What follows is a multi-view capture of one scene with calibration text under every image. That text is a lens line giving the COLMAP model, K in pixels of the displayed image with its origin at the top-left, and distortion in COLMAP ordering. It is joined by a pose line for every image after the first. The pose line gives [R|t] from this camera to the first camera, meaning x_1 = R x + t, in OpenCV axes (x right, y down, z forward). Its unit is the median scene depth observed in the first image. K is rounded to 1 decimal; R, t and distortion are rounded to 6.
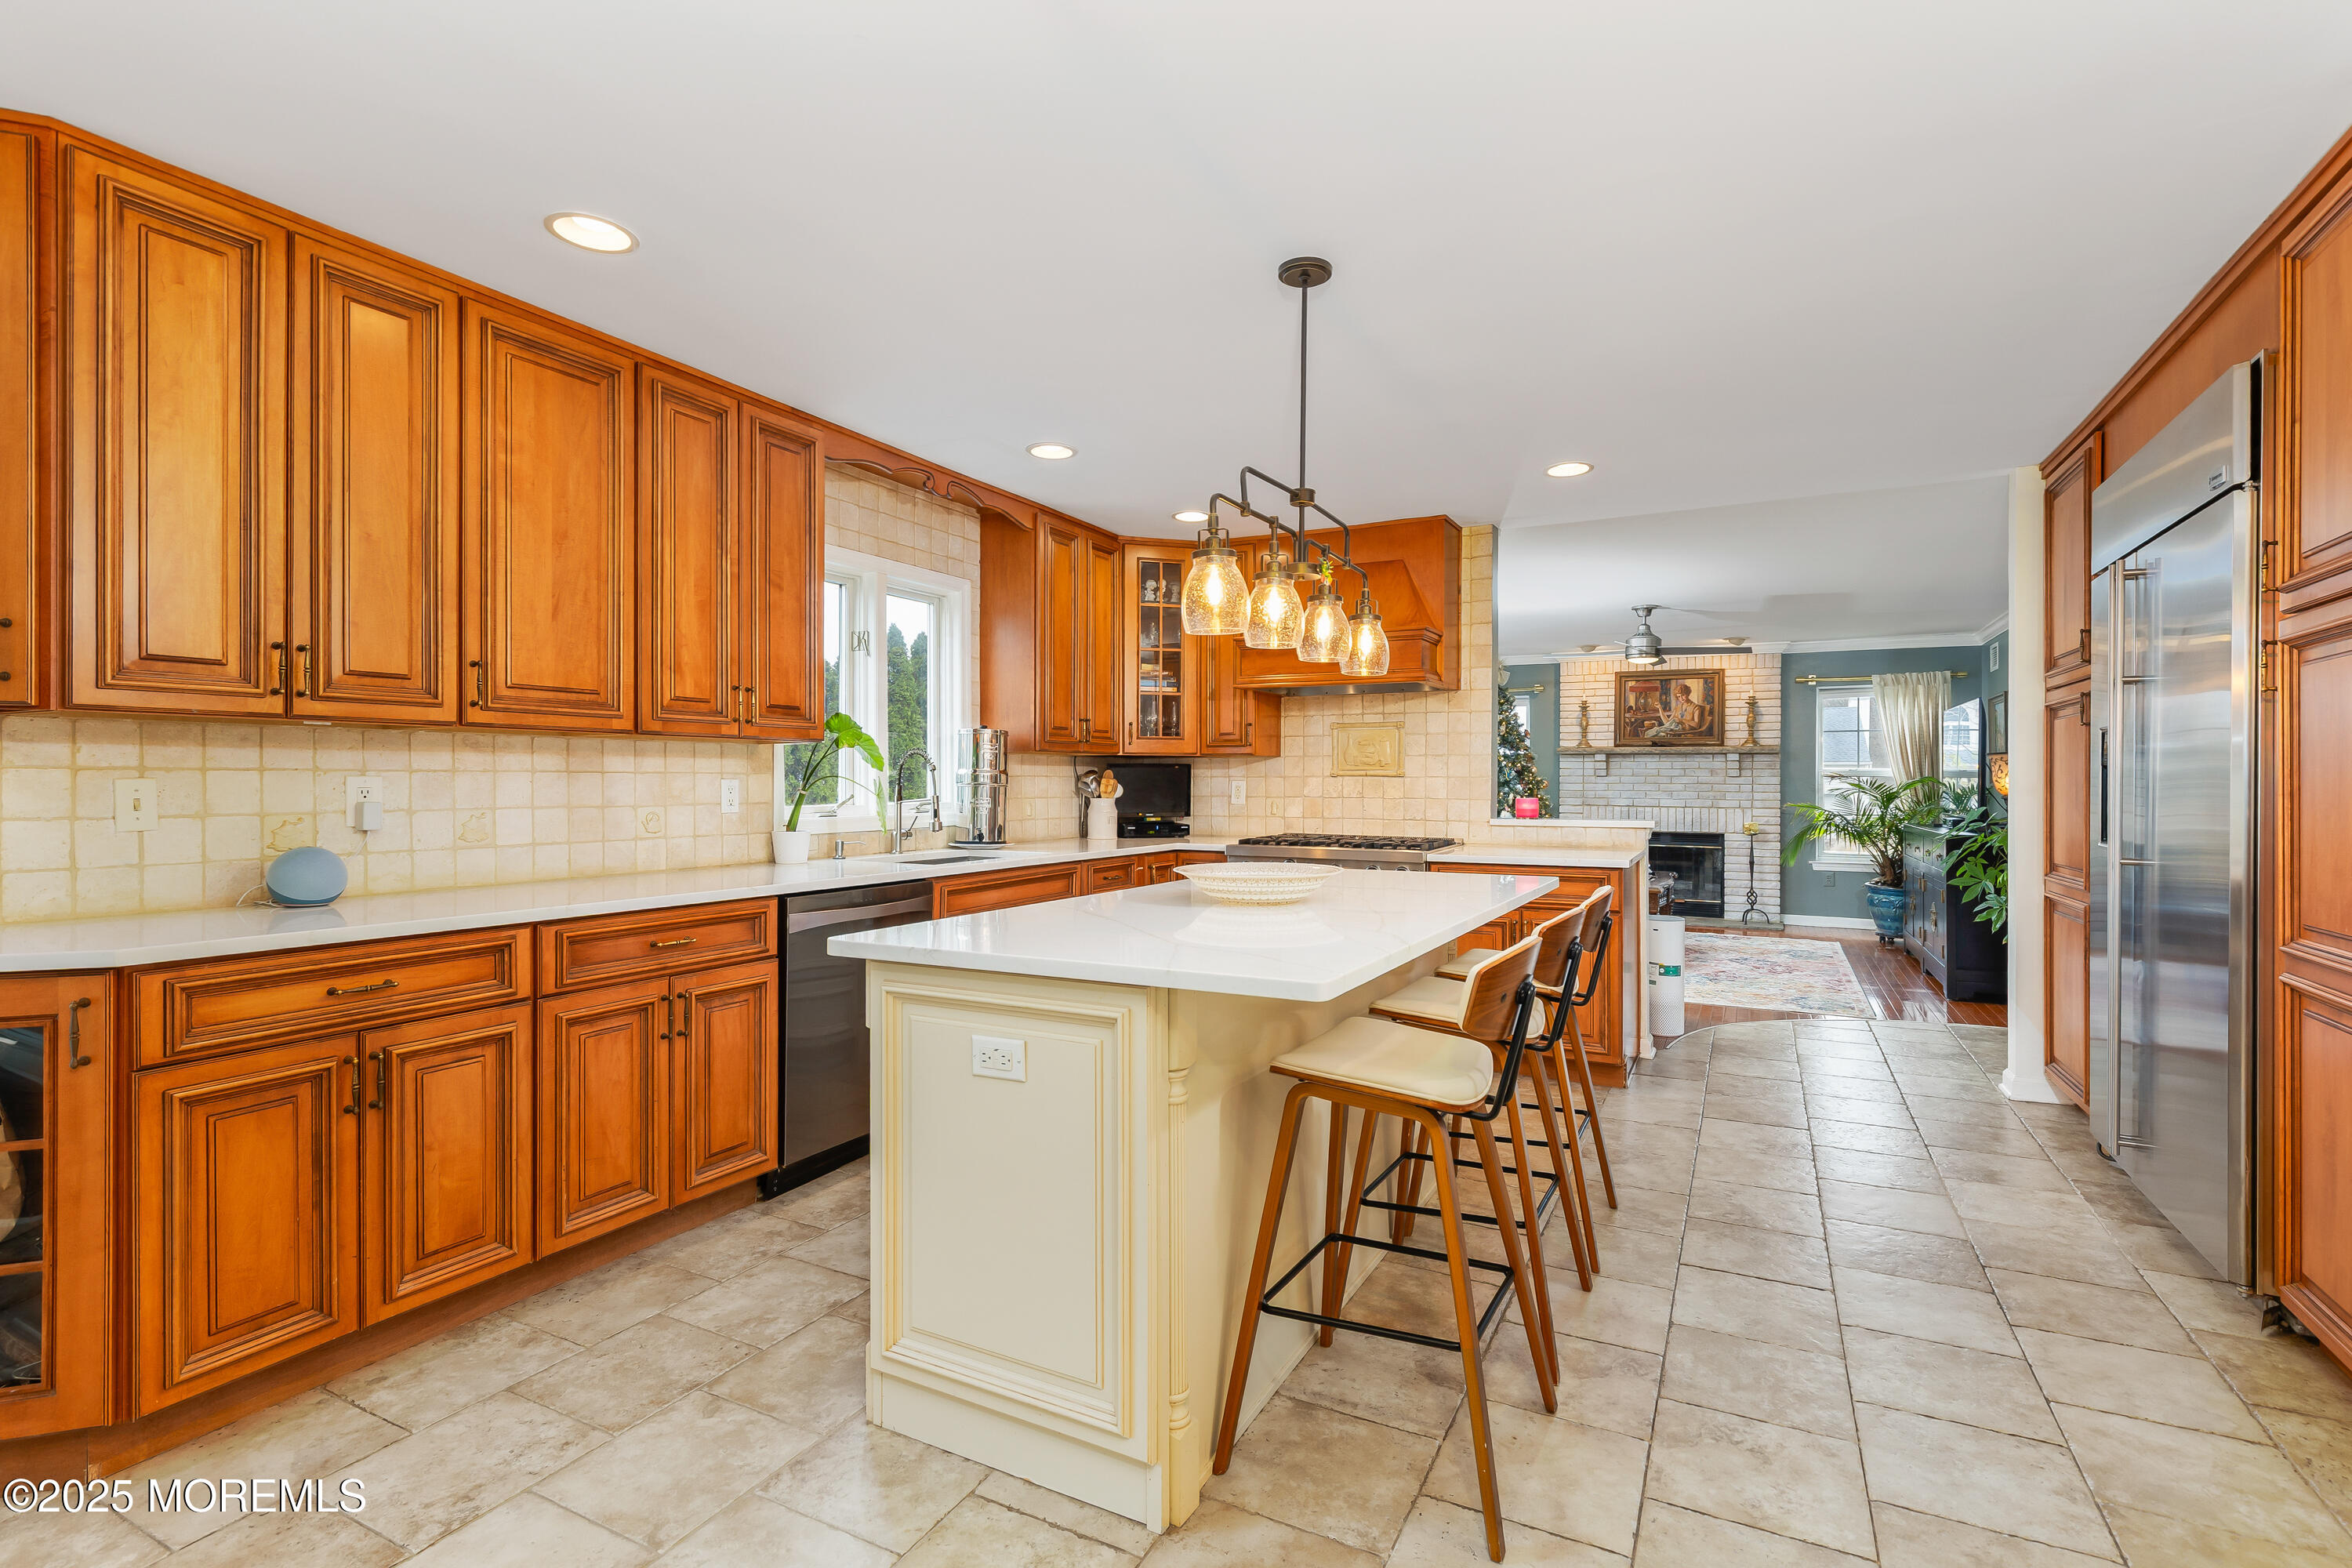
lens RADIAL K [[1069.4, 0, 1192.7], [0, 1069.4, 785.3], [0, 0, 1]] dist [0.005940, 0.000348]
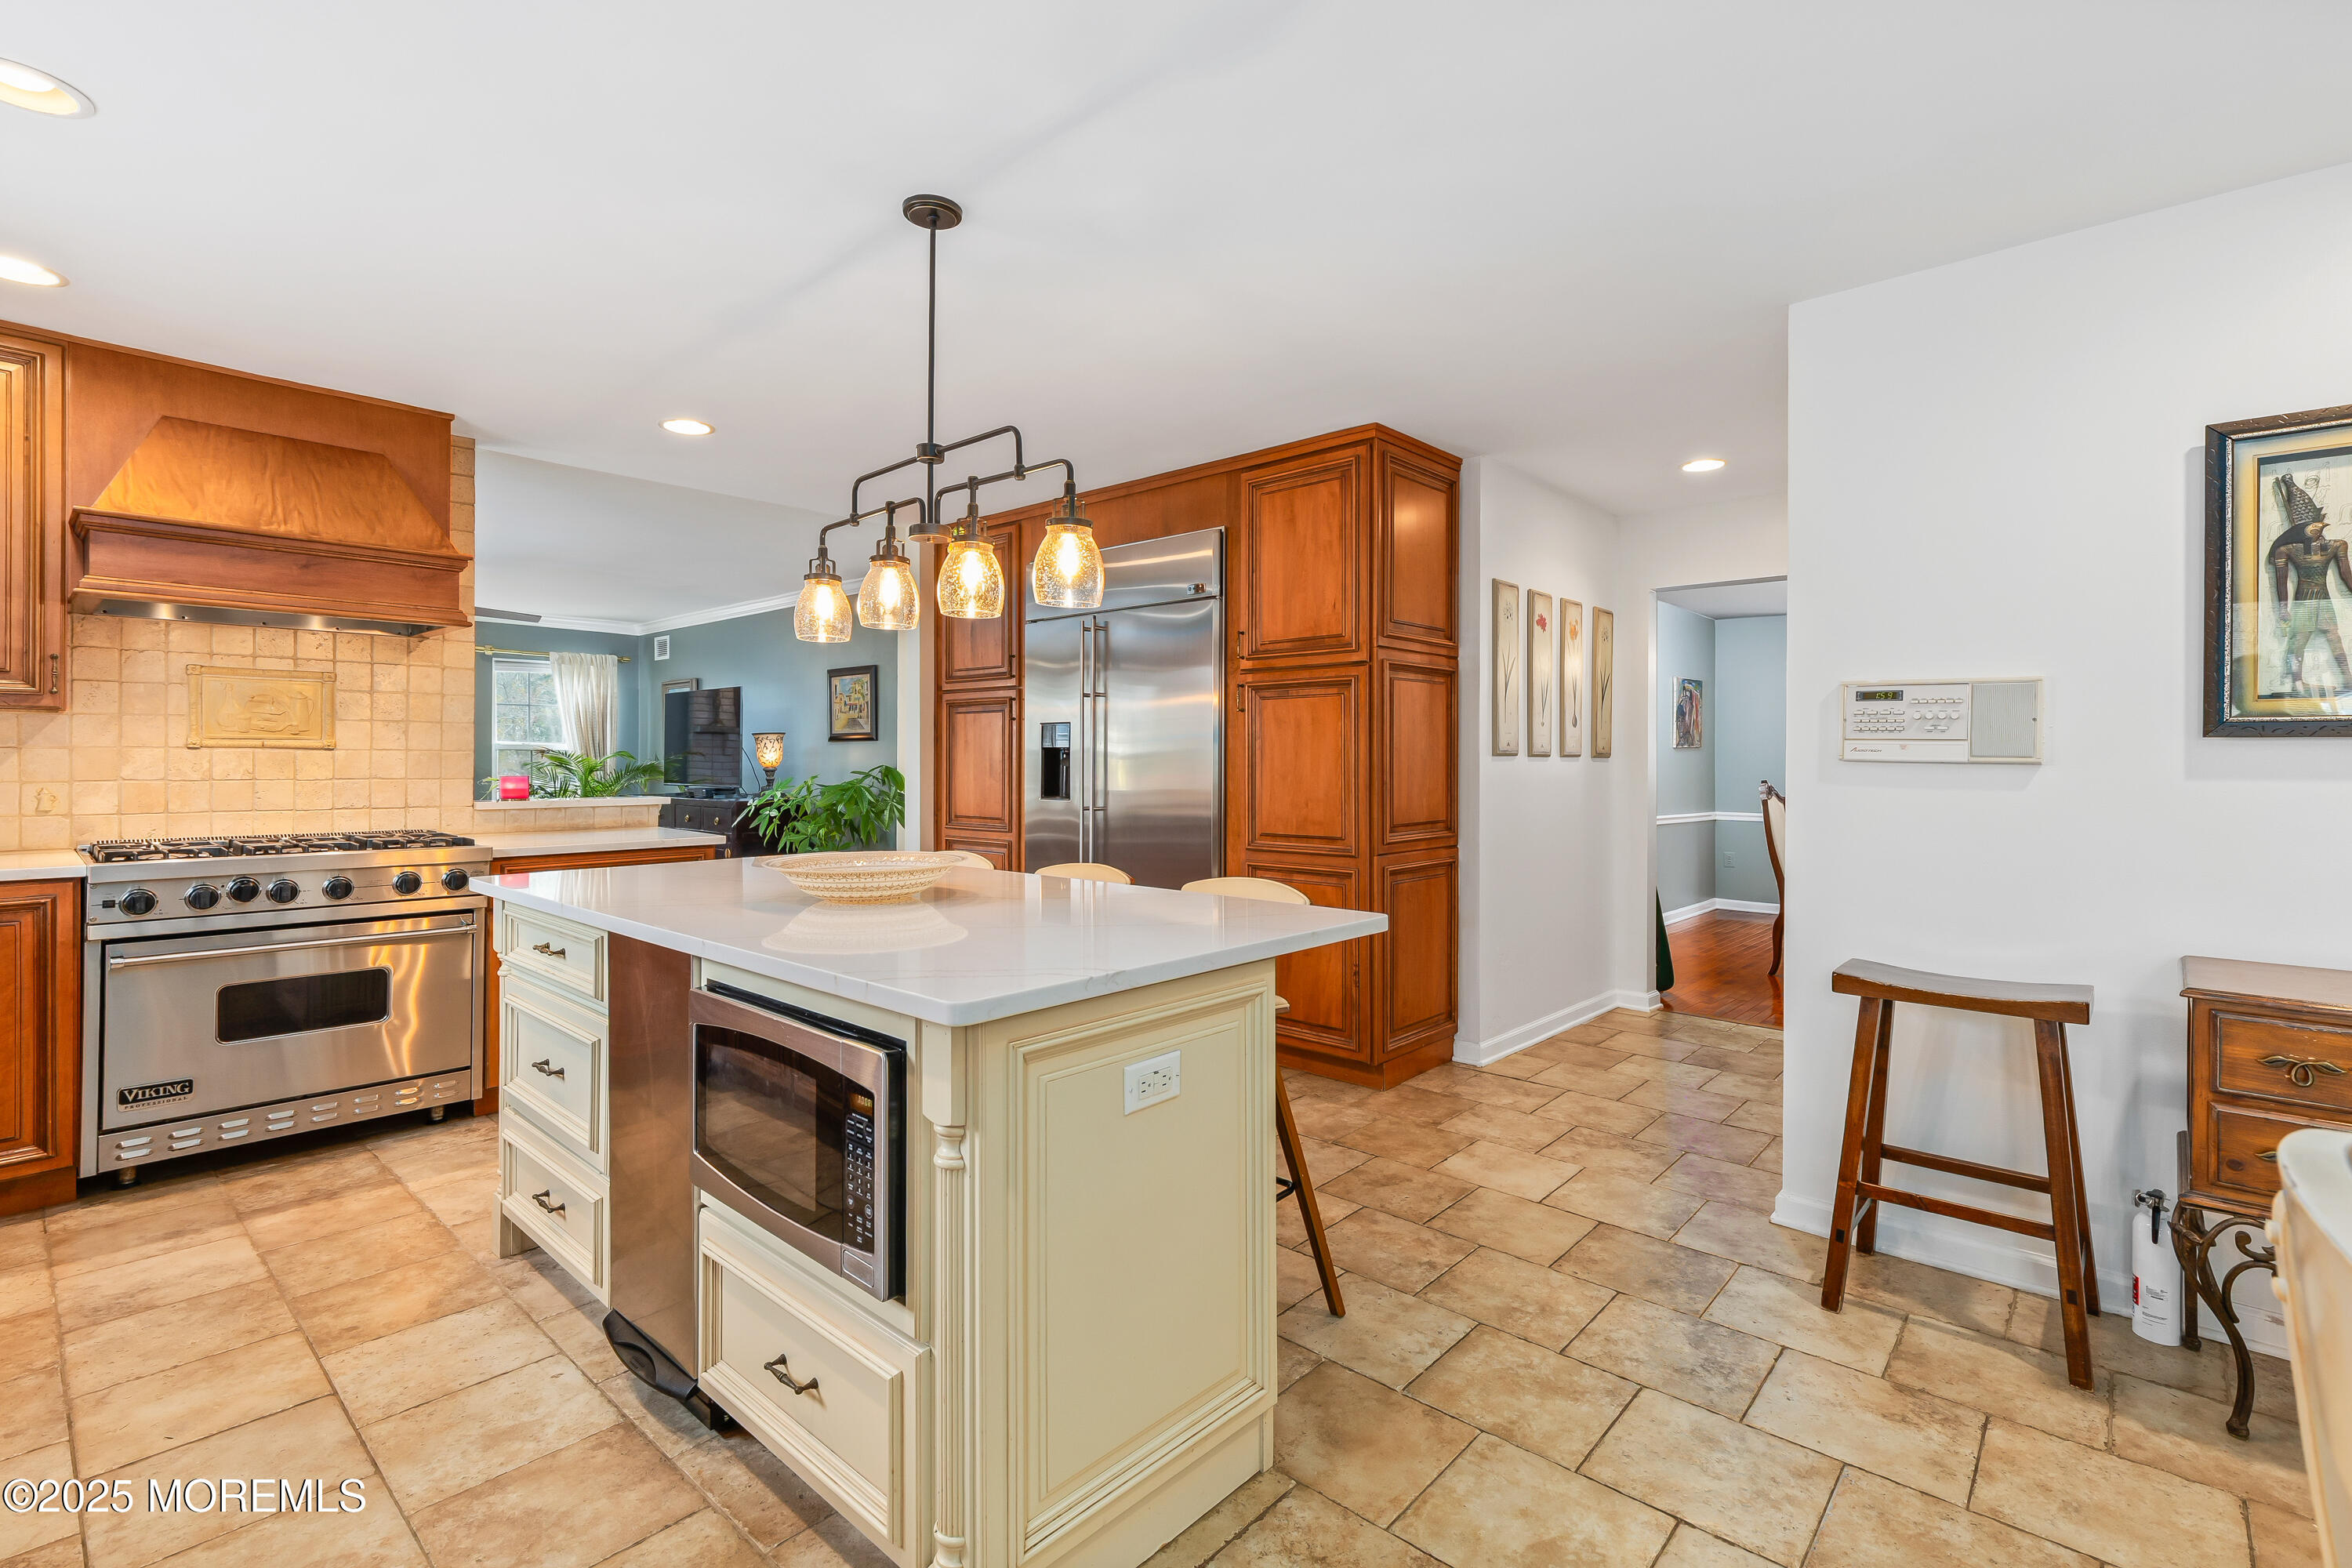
lens RADIAL K [[1069.4, 0, 1194.0], [0, 1069.4, 762.3], [0, 0, 1]] dist [0.005940, 0.000348]
pose [[0.250925, -0.004858, 0.967994, -0.399216], [0.001092, 0.999988, 0.004736, -0.002291], [-0.968006, -0.000132, 0.250928, 0.299384]]
